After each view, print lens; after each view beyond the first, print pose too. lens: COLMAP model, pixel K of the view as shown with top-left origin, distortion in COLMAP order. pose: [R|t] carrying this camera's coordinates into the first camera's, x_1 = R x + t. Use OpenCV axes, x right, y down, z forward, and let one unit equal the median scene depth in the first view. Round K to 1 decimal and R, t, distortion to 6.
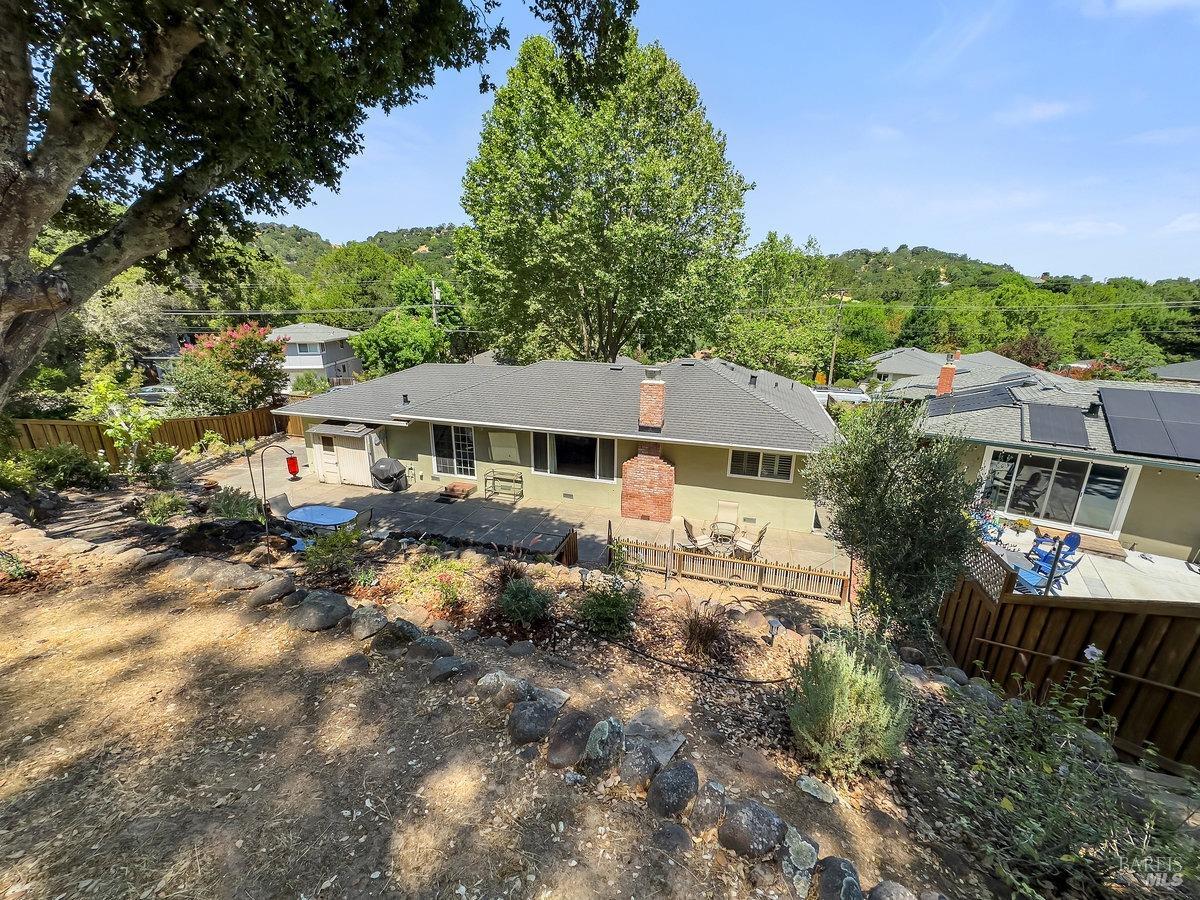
lens RADIAL K [[477.1, 0, 600.0], [0, 477.1, 450.0], [0, 0, 1]] dist [-0.002970, 0.000061]
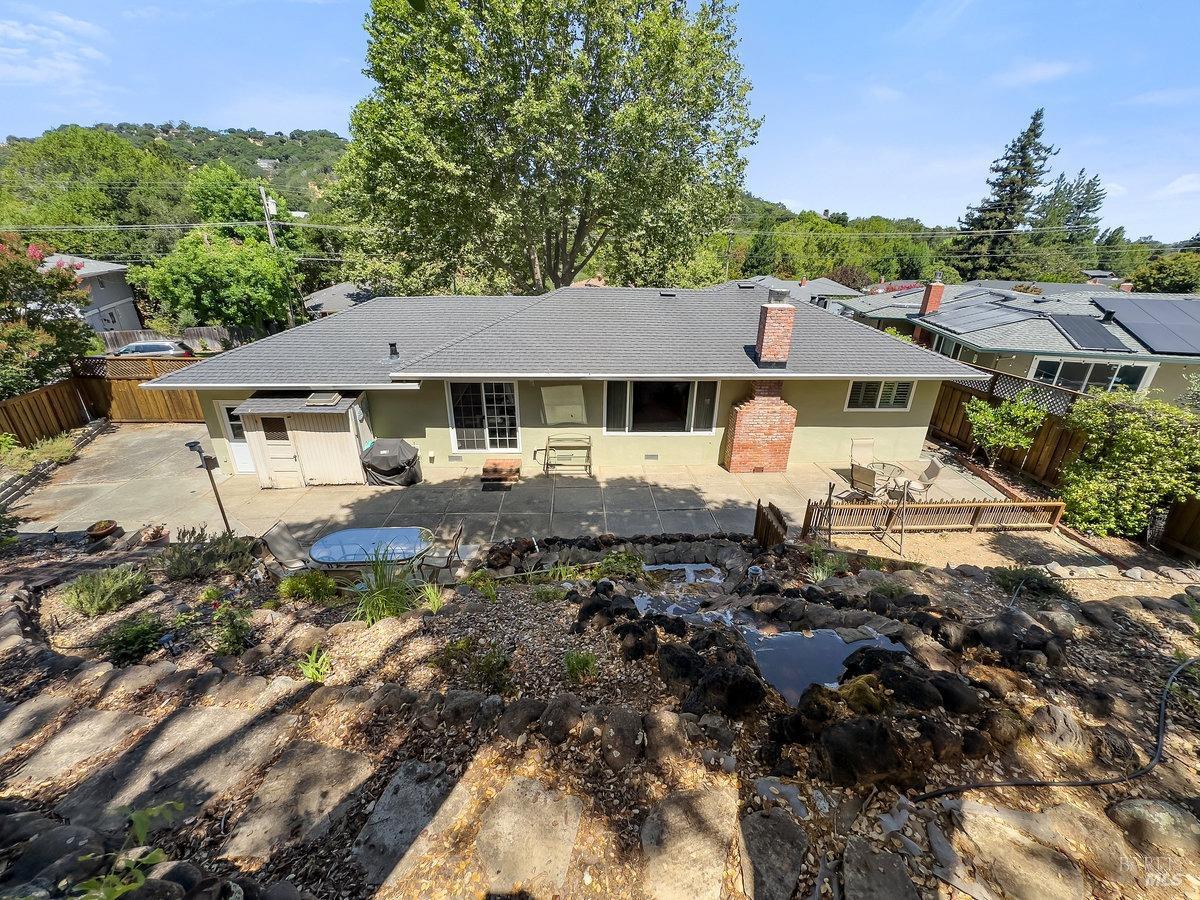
lens RADIAL K [[477.1, 0, 600.0], [0, 477.1, 450.0], [0, 0, 1]] dist [-0.002970, 0.000061]
pose [[0.934553, -0.134979, 0.329230, -0.387418], [0.093030, 0.985762, 0.140070, -0.034478], [-0.343449, -0.100275, 0.933803, 0.259718]]
